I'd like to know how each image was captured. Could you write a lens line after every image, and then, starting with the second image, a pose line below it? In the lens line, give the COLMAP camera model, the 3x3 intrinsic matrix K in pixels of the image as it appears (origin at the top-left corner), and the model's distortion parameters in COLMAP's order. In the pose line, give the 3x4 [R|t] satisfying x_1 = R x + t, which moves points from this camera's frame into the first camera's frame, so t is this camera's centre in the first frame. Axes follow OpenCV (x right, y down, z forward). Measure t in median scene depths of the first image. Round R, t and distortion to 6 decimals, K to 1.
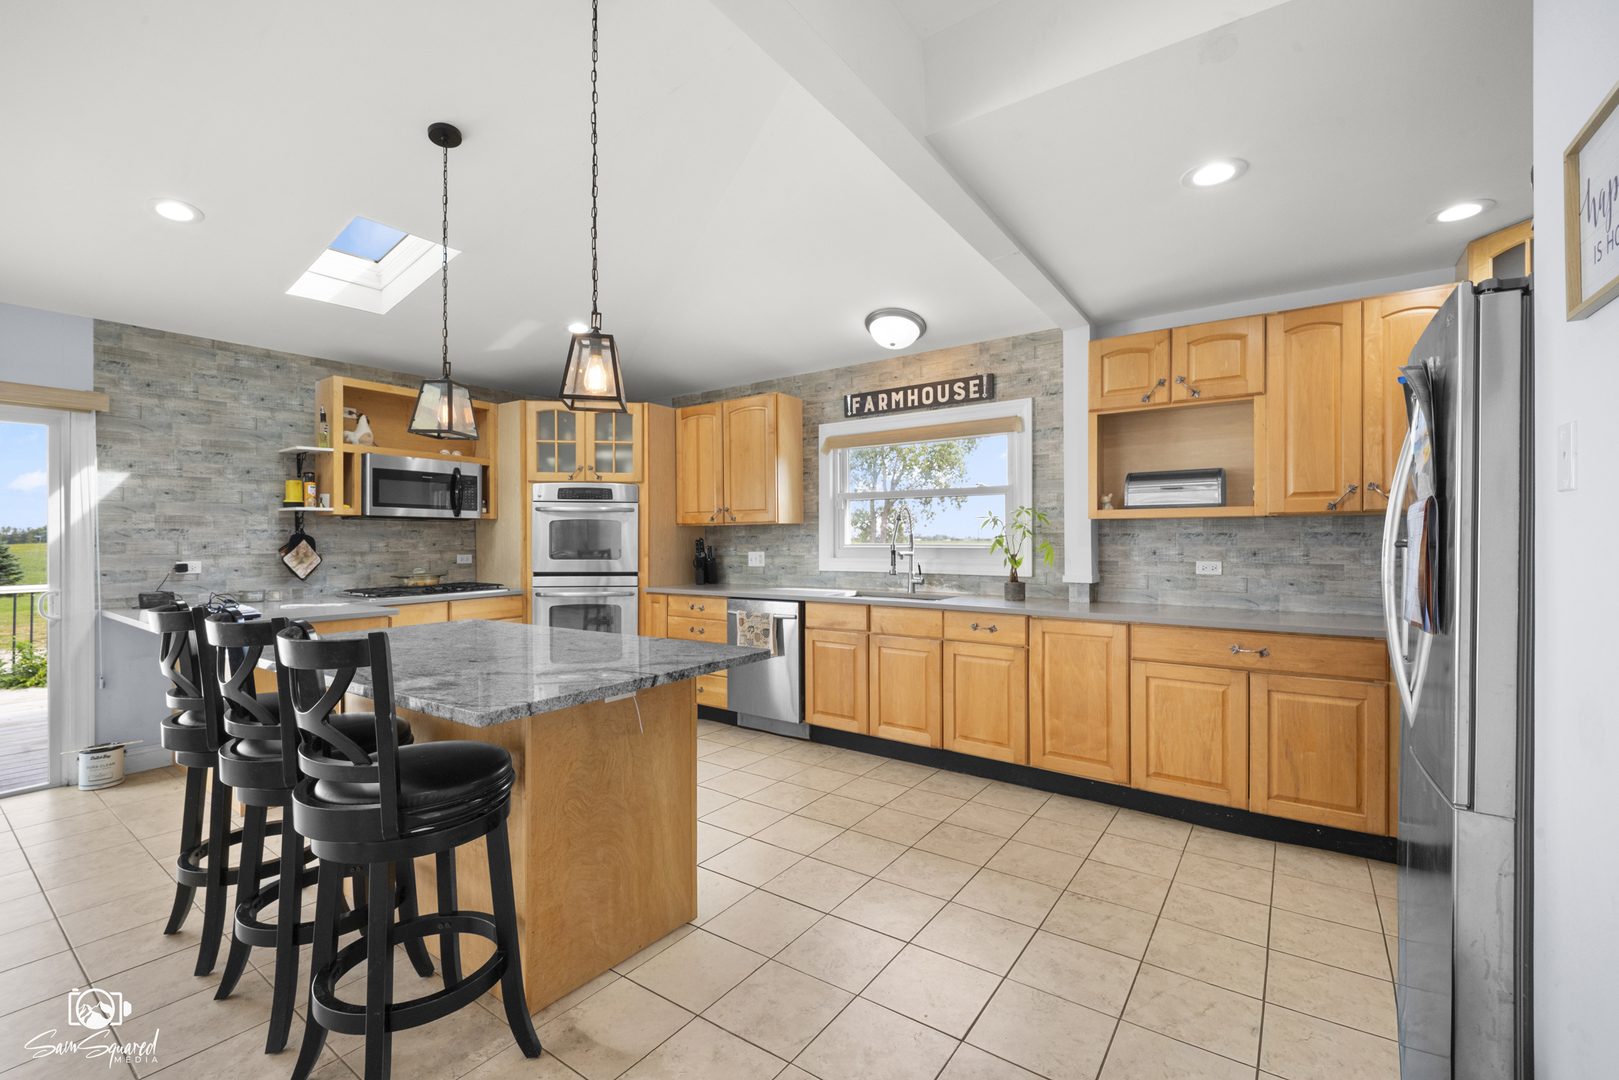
lens RADIAL K [[682.9, 0, 813.6], [0, 682.9, 537.1], [0, 0, 1]] dist [0.027564, -0.025438]
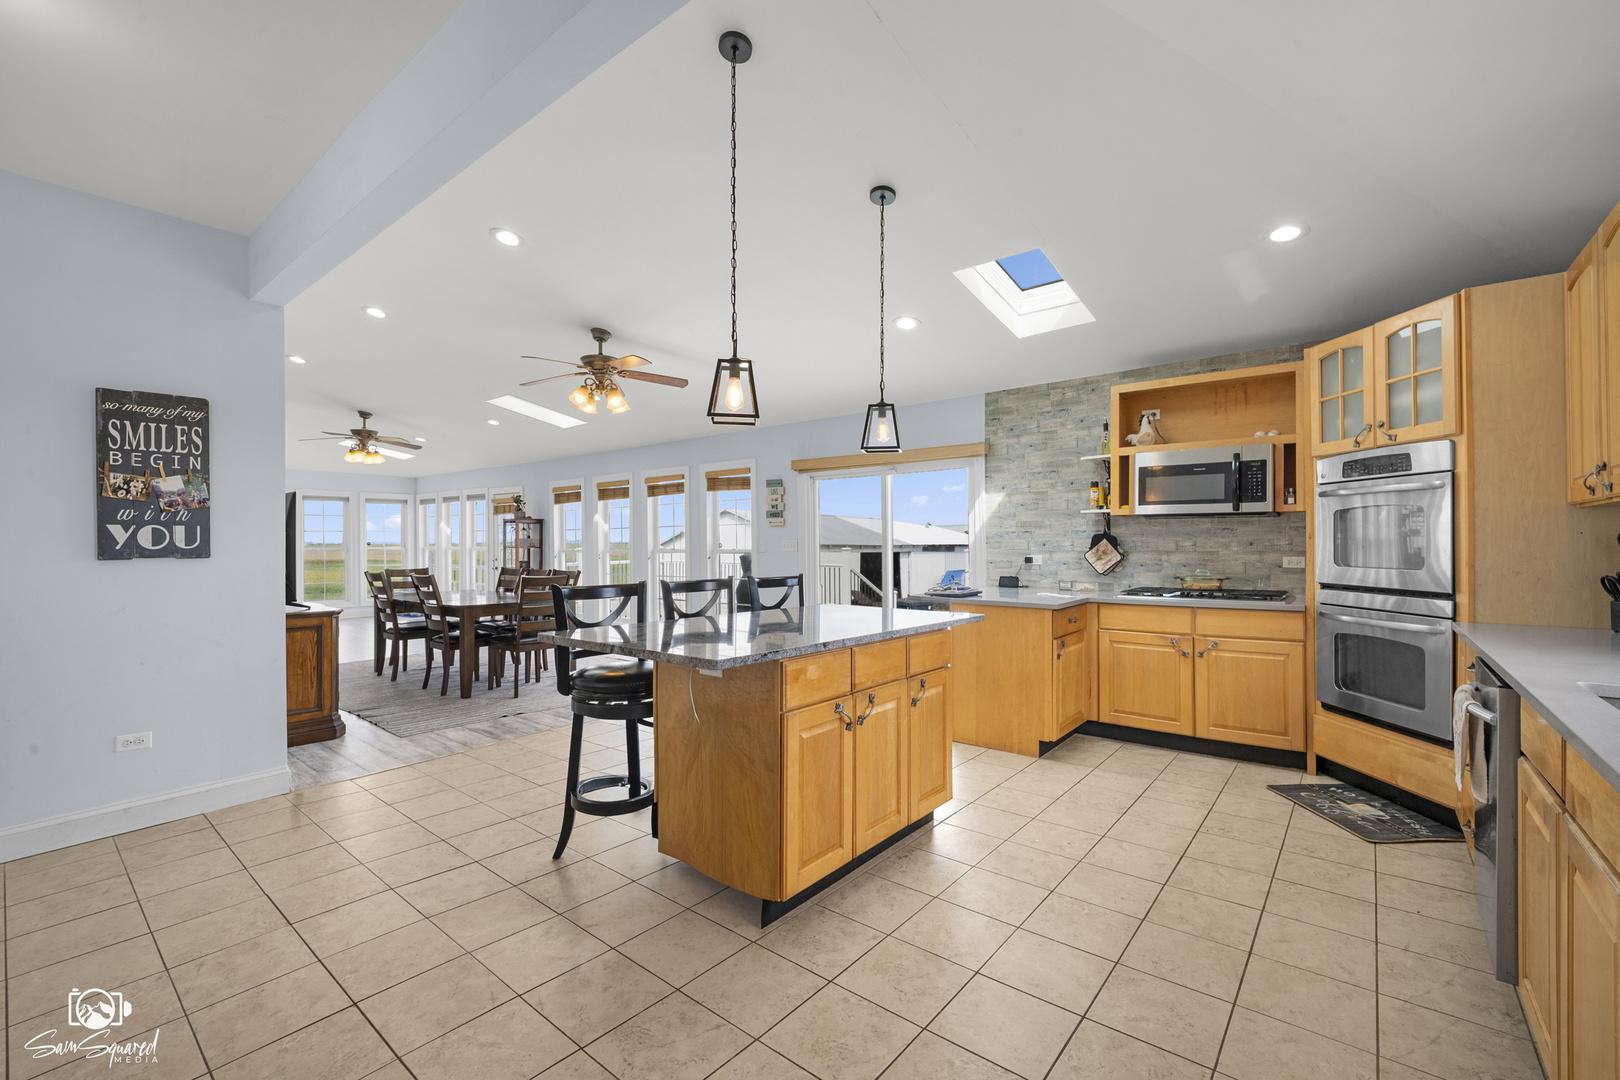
lens RADIAL K [[679.8, 0, 808.8], [0, 679.8, 545.7], [0, 0, 1]] dist [0.018954, -0.024706]
pose [[-0.071155, 0.006157, -0.997446, 0.400371], [0.006432, 0.999963, 0.005713, 0.005603], [0.997445, -0.006009, -0.071191, 0.597647]]
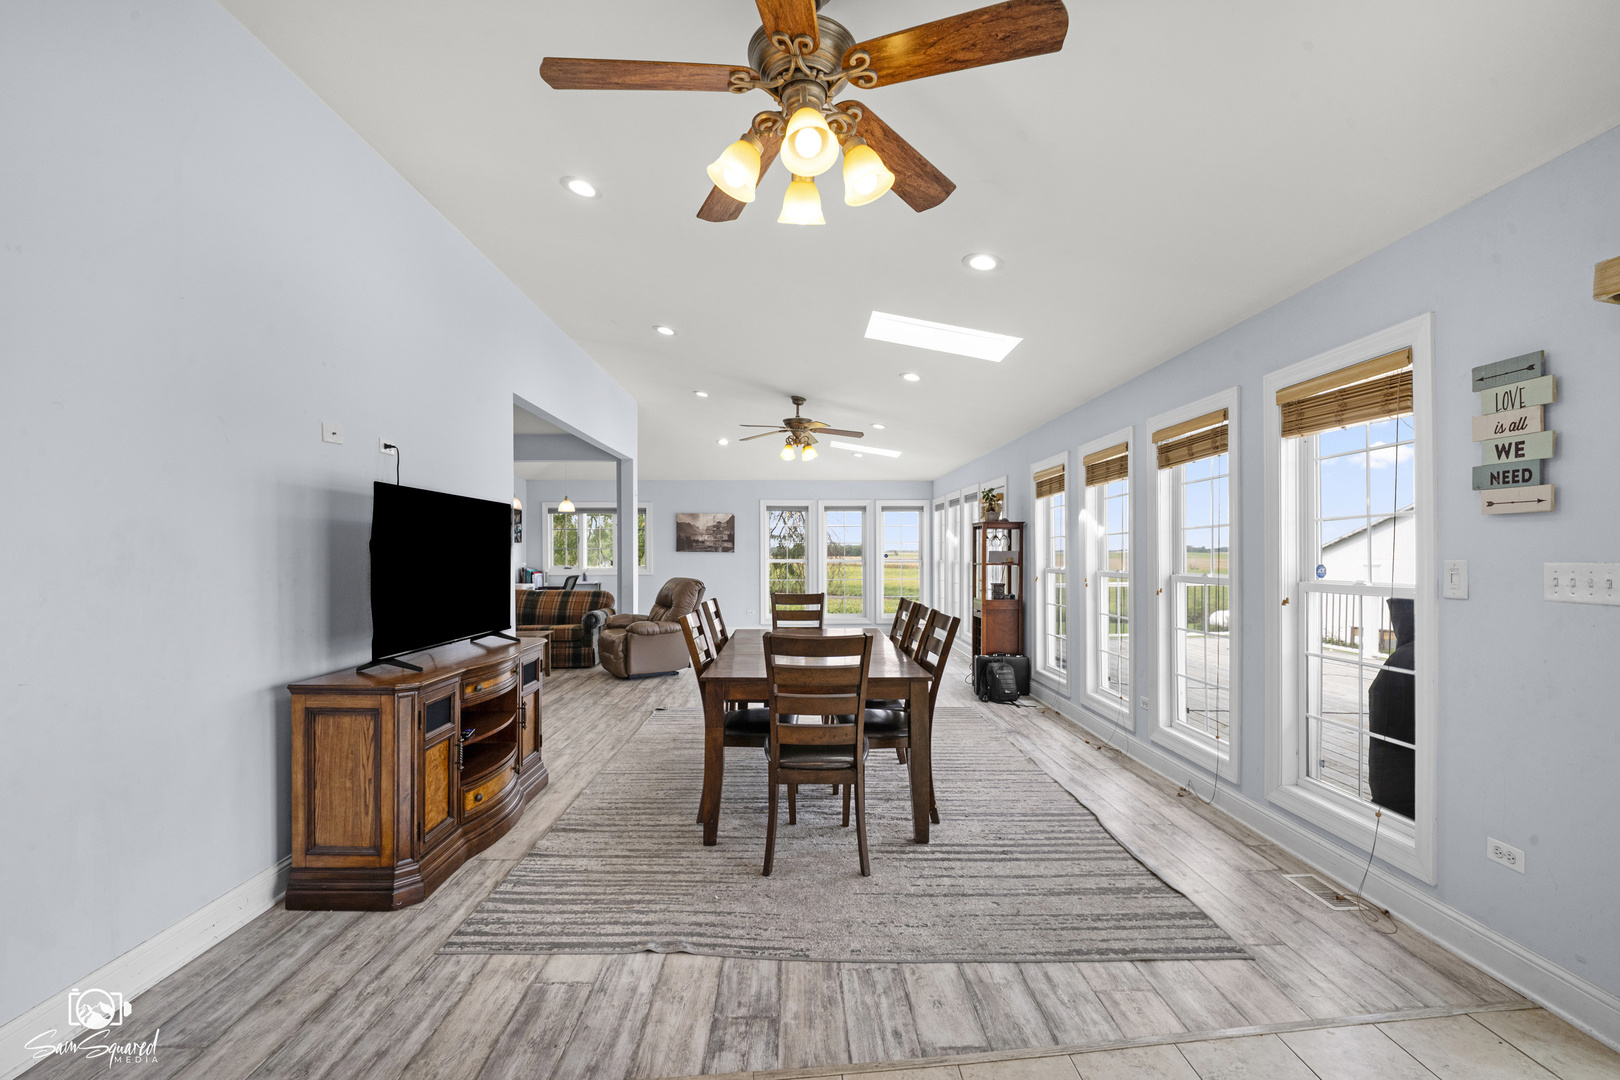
lens RADIAL K [[682.5, 0, 810.2], [0, 682.5, 553.7], [0, 0, 1]] dist [0.001718, -0.010256]
pose [[-0.806152, 0.003480, -0.591698, -0.494147], [0.005101, 0.999986, -0.001070, -0.005789], [0.591686, -0.003881, -0.806159, 0.497337]]
